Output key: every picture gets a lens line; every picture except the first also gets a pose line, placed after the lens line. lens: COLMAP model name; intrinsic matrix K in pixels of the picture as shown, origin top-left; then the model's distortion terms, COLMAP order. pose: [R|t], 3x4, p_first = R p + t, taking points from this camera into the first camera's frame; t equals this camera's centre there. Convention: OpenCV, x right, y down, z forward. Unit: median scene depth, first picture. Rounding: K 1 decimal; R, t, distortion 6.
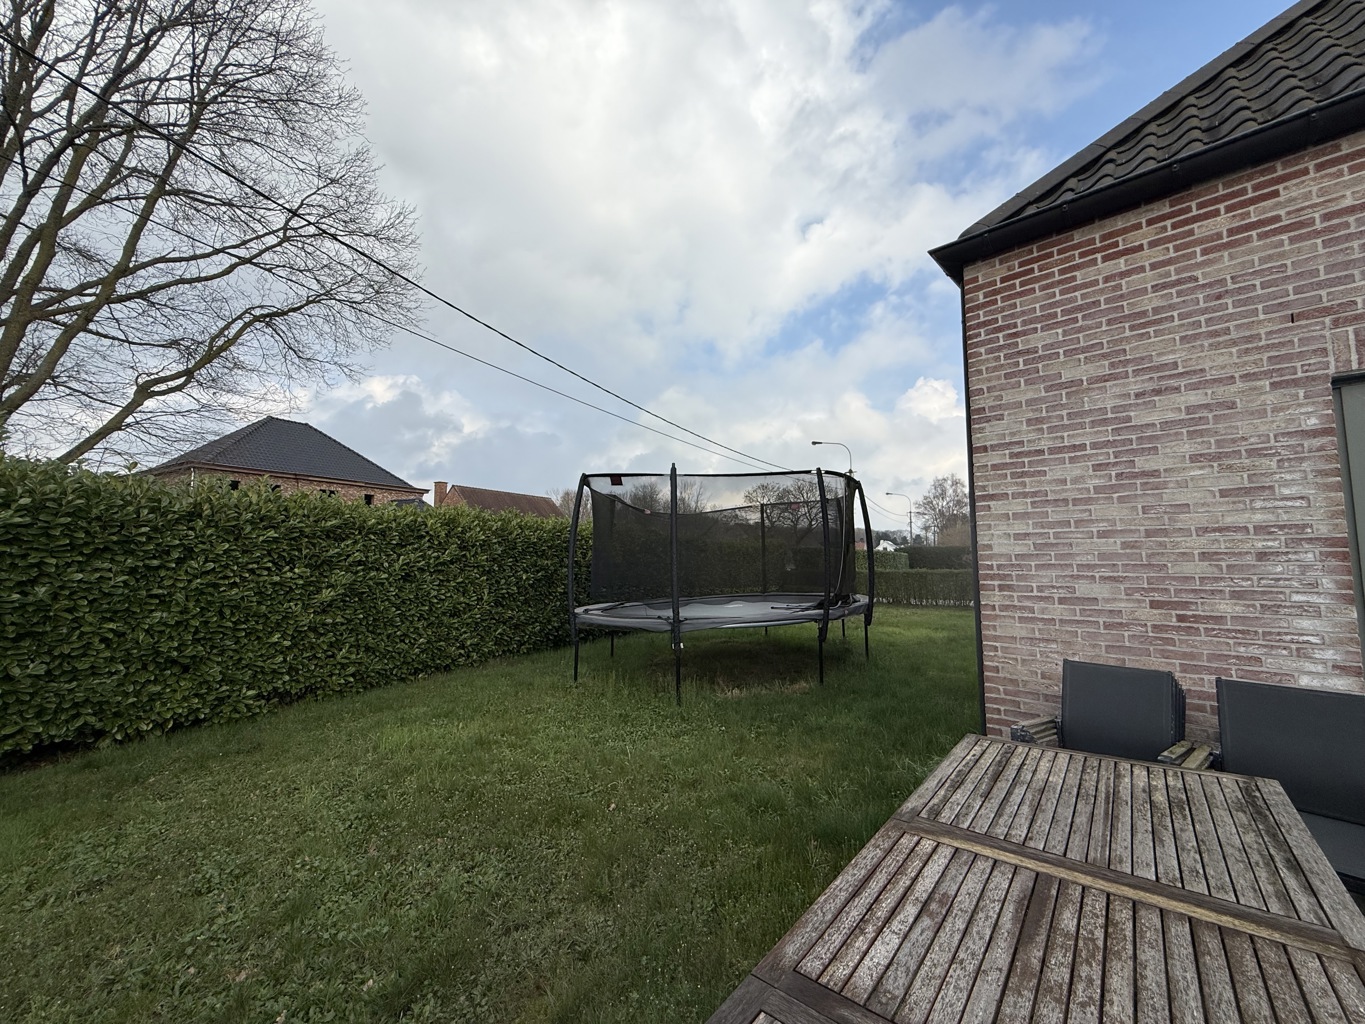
lens RADIAL K [[543.2, 0, 679.4], [0, 543.2, 513.4], [0, 0, 1]] dist [0.003724, -0.000413]
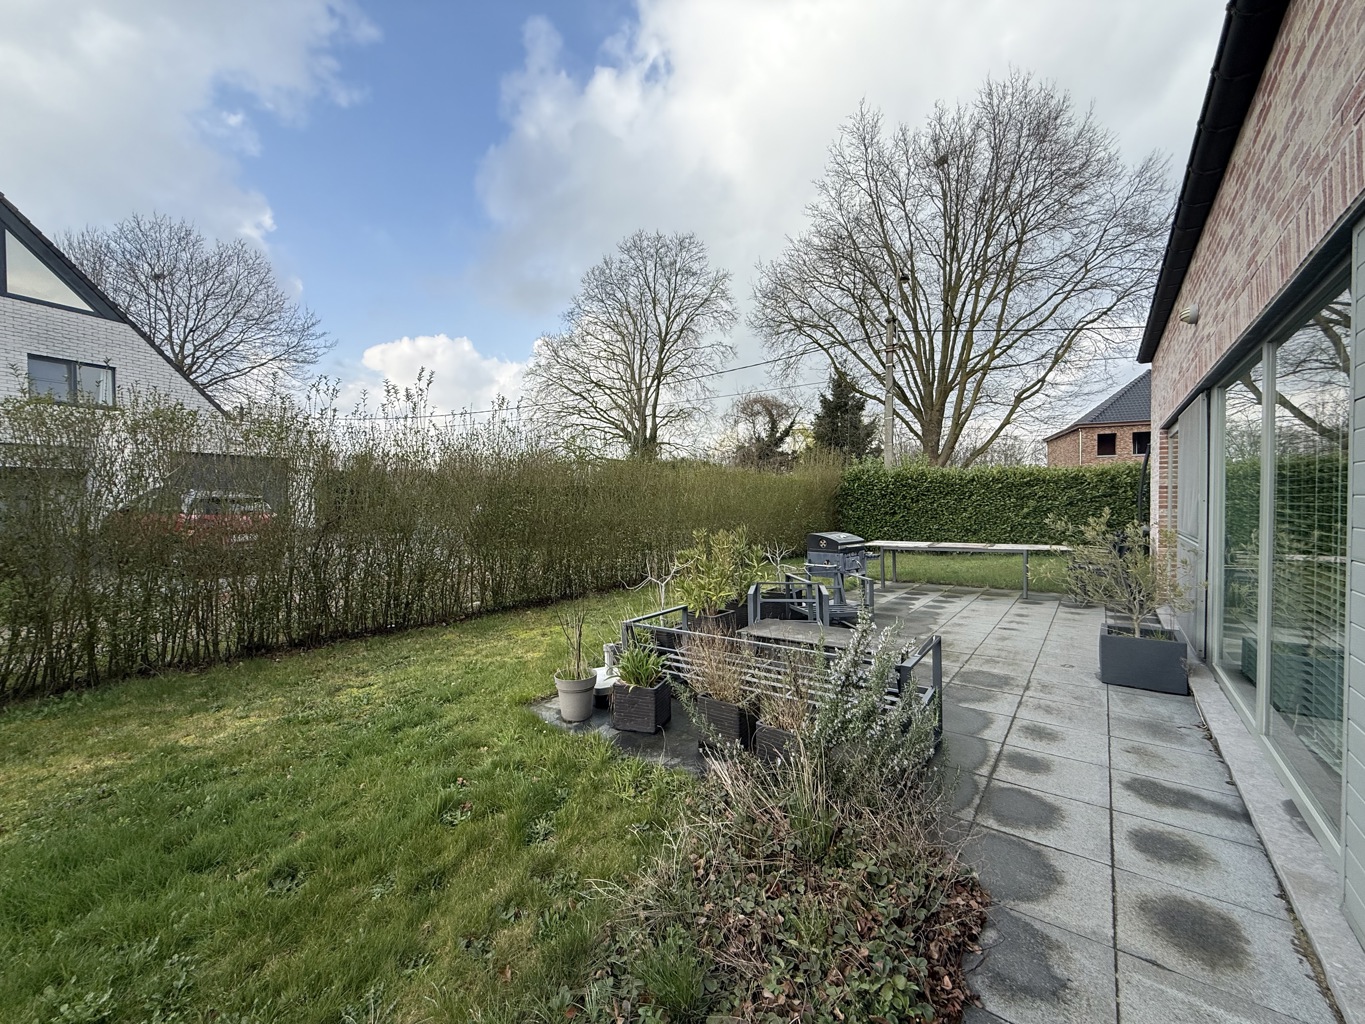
lens RADIAL K [[543.2, 0, 679.4], [0, 543.2, 513.4], [0, 0, 1]] dist [0.003724, -0.000413]
pose [[0.120957, 0.021389, -0.992427, 0.625442], [0.092521, 0.995173, 0.032724, -0.021106], [0.988337, -0.095778, 0.118394, -0.308678]]
